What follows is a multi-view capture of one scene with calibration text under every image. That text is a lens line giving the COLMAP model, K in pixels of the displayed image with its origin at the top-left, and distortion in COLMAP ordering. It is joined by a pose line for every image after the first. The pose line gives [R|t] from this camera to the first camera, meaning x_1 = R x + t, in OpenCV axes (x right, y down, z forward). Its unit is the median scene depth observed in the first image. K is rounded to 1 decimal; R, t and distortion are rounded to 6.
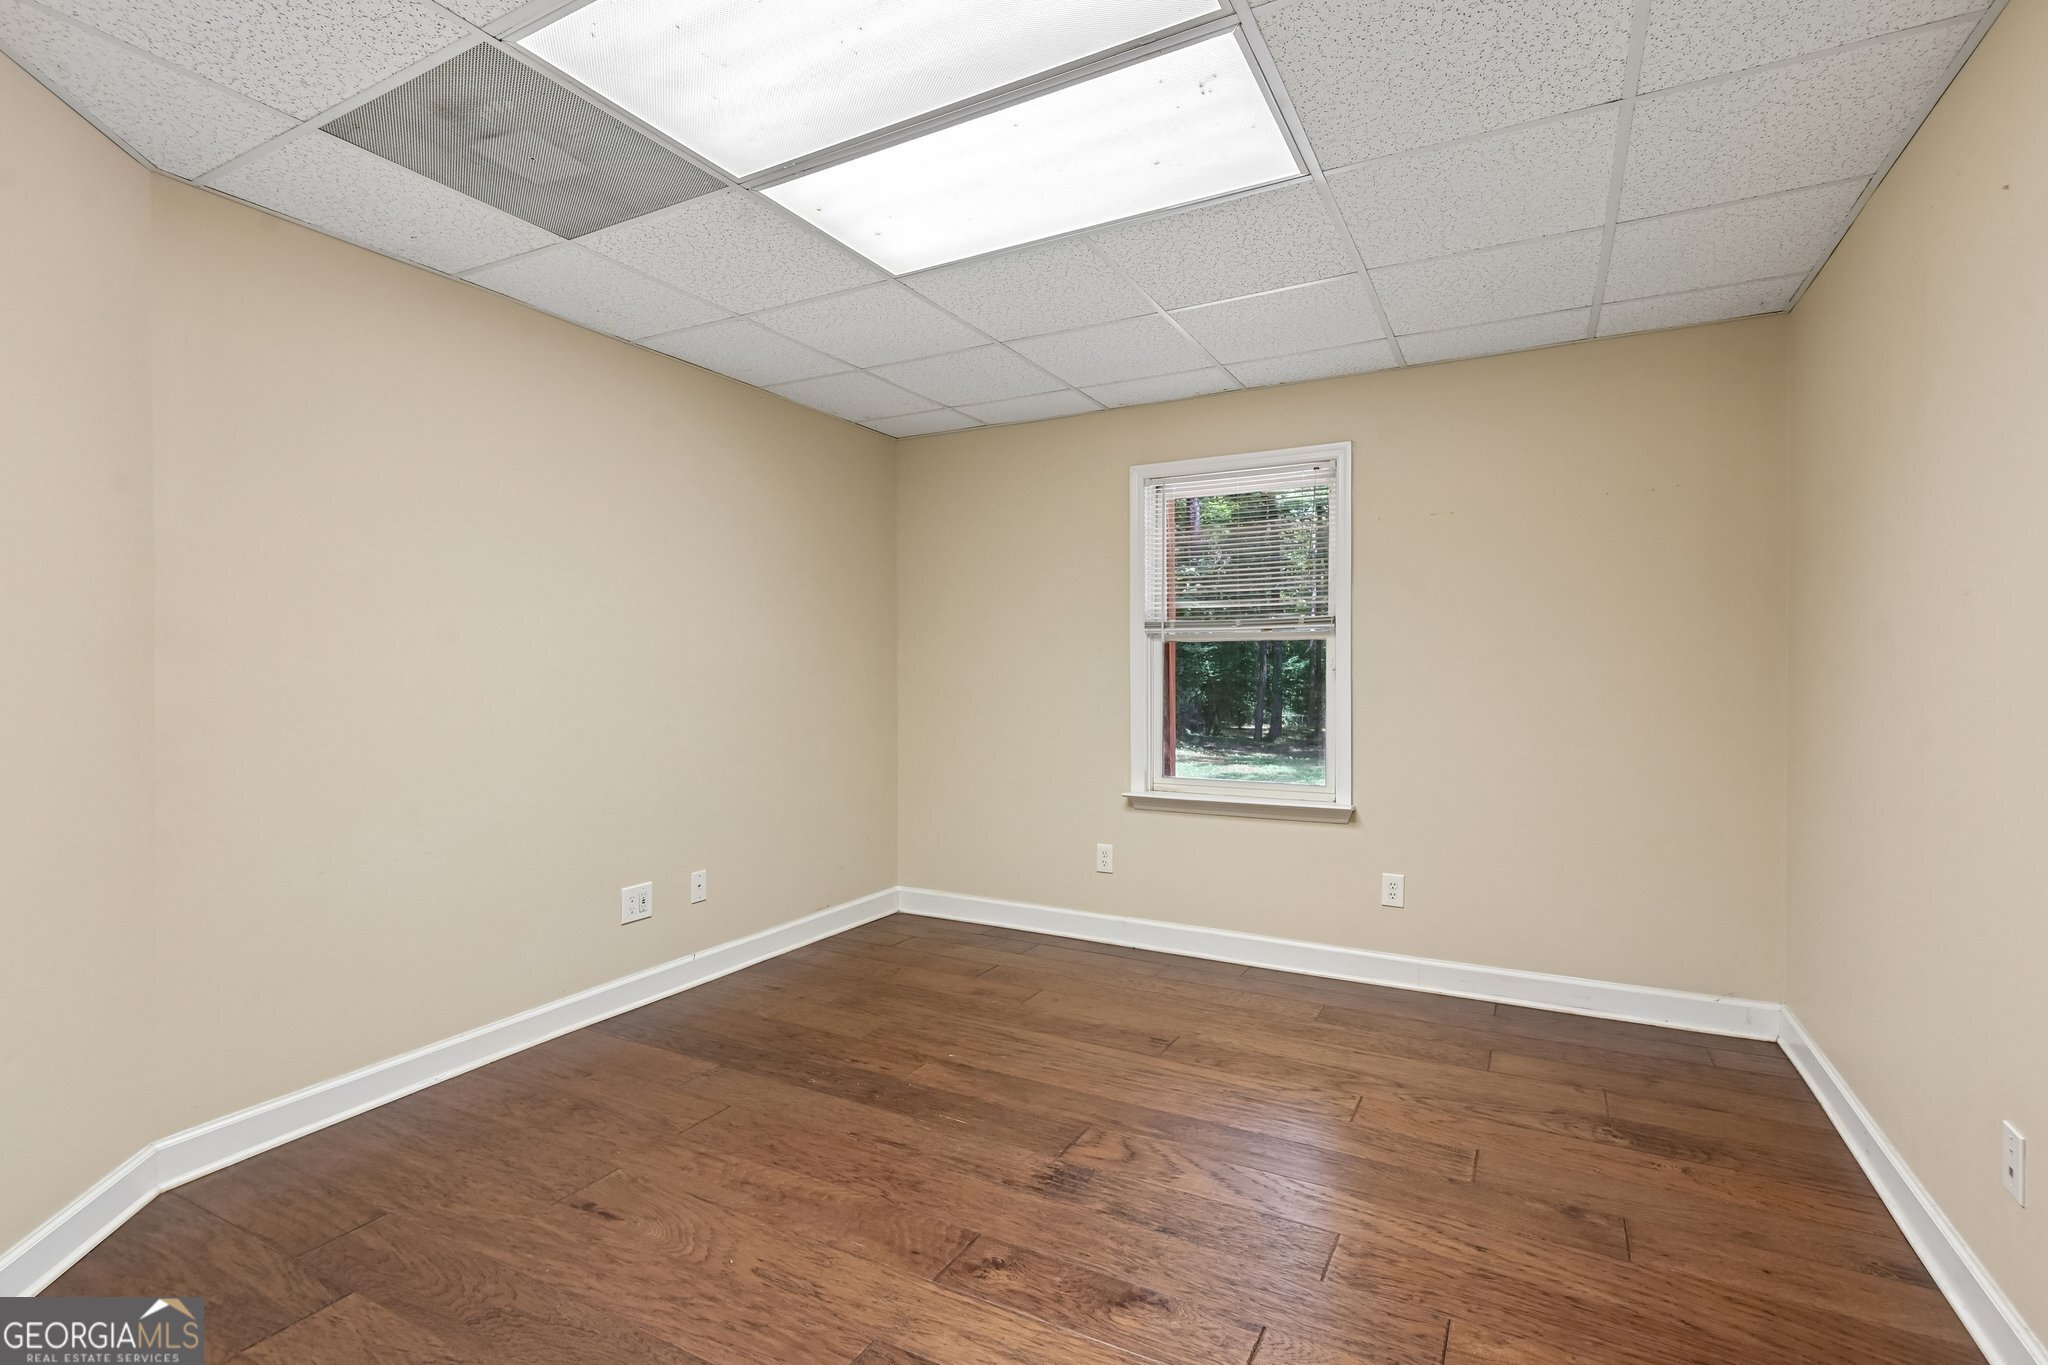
lens RADIAL K [[942.0, 0, 1017.5], [0, 942.0, 674.4], [0, 0, 1]] dist [0.006956, -0.002941]
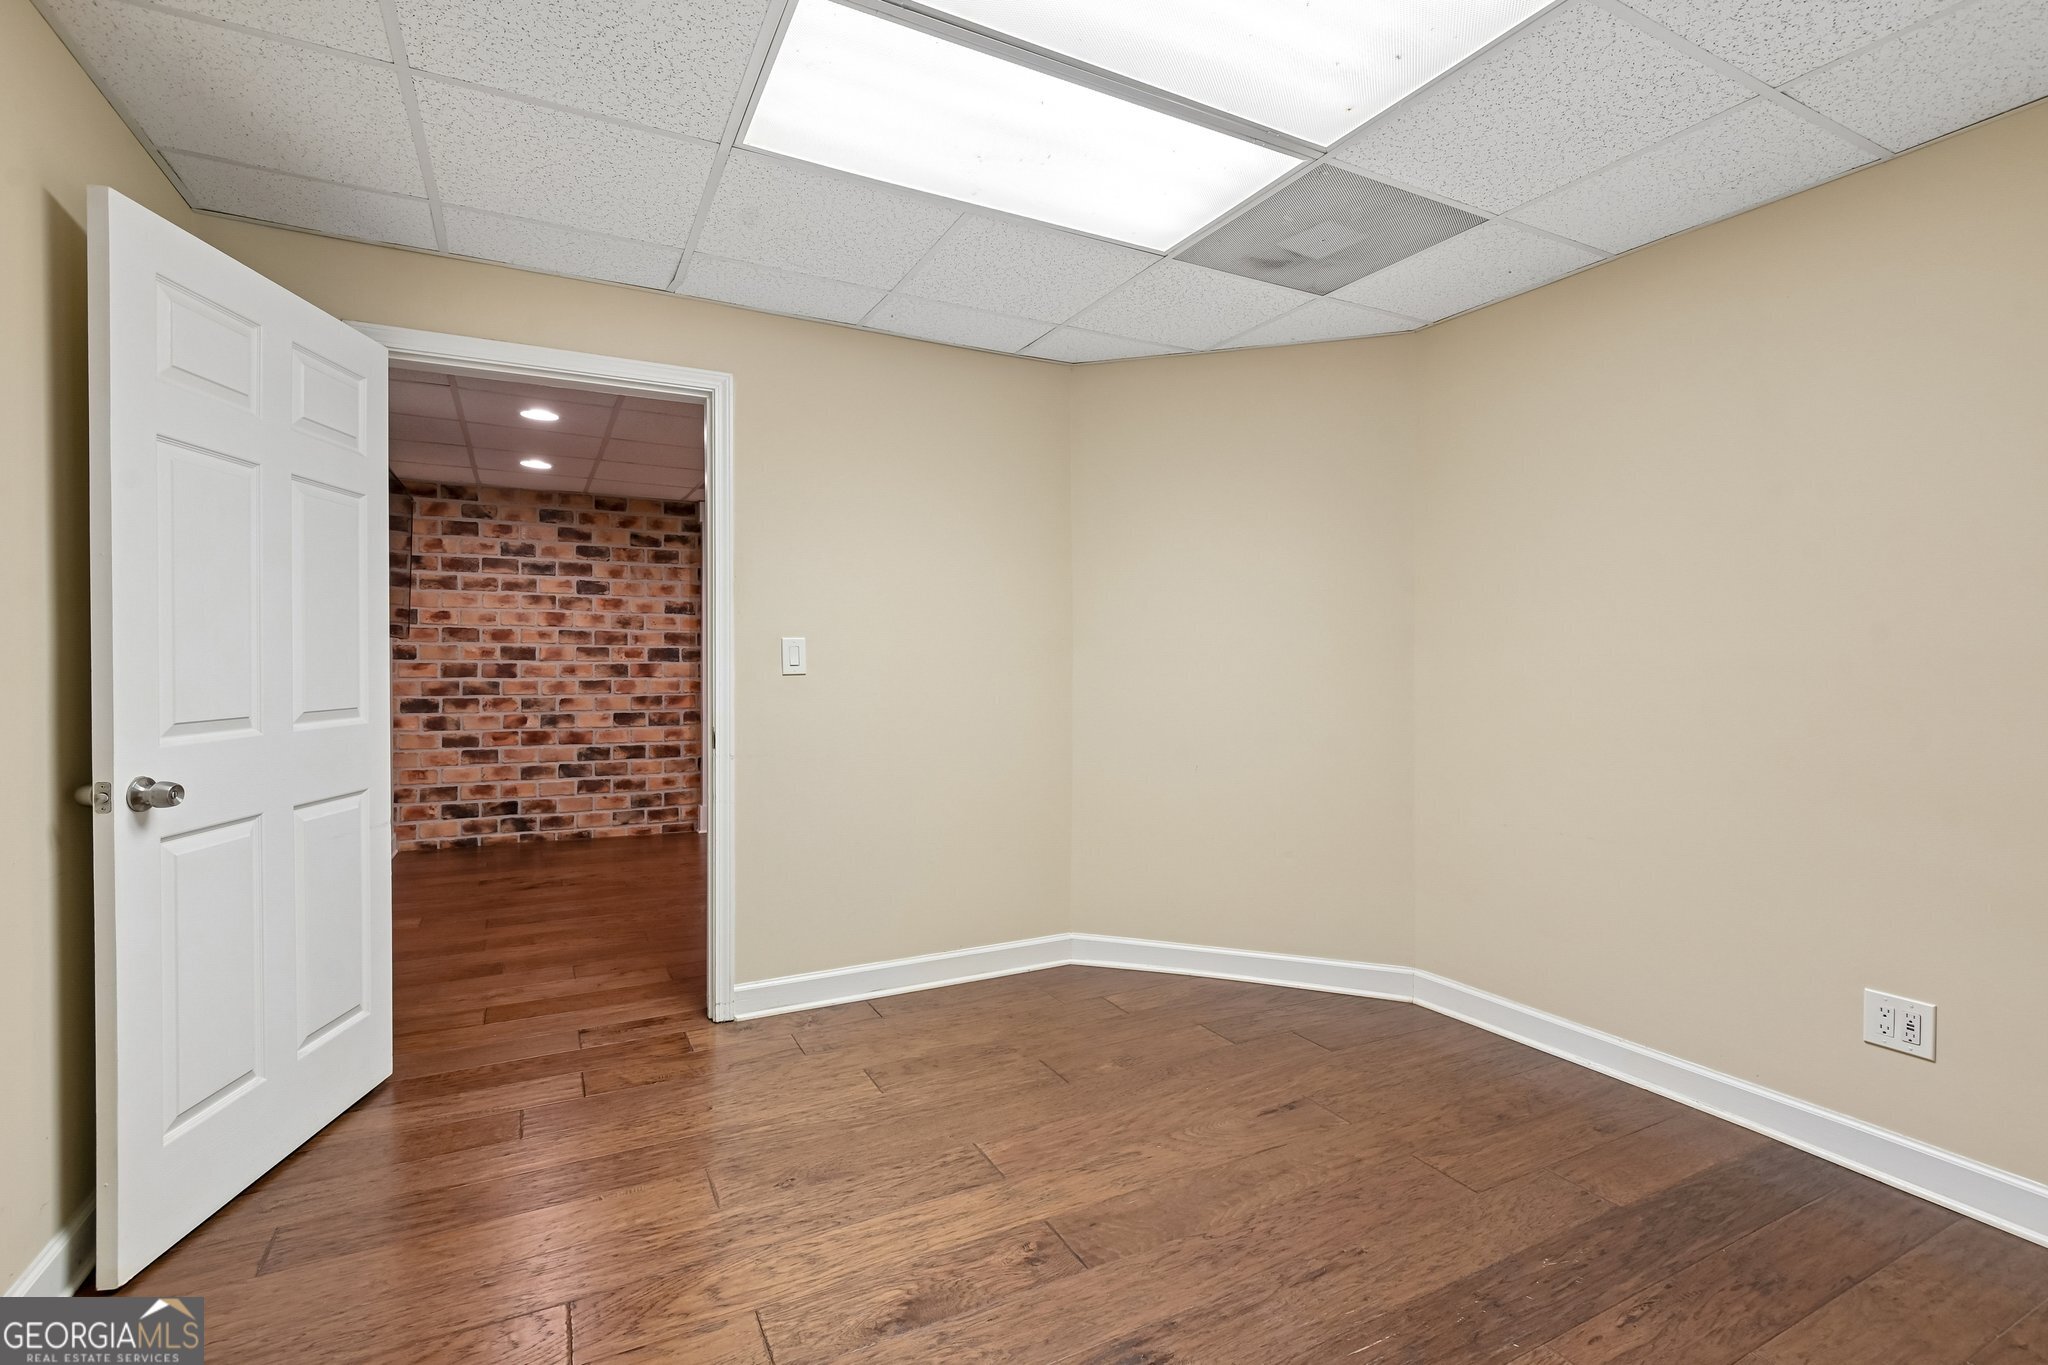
lens RADIAL K [[942.0, 0, 1055.2], [0, 942.0, 680.7], [0, 0, 1]] dist [0.006956, -0.002941]
pose [[-0.535806, 0.017747, -0.844154, 0.735734], [-0.000888, 0.999767, 0.021582, -0.007415], [0.844341, 0.012313, -0.535665, 1.428217]]
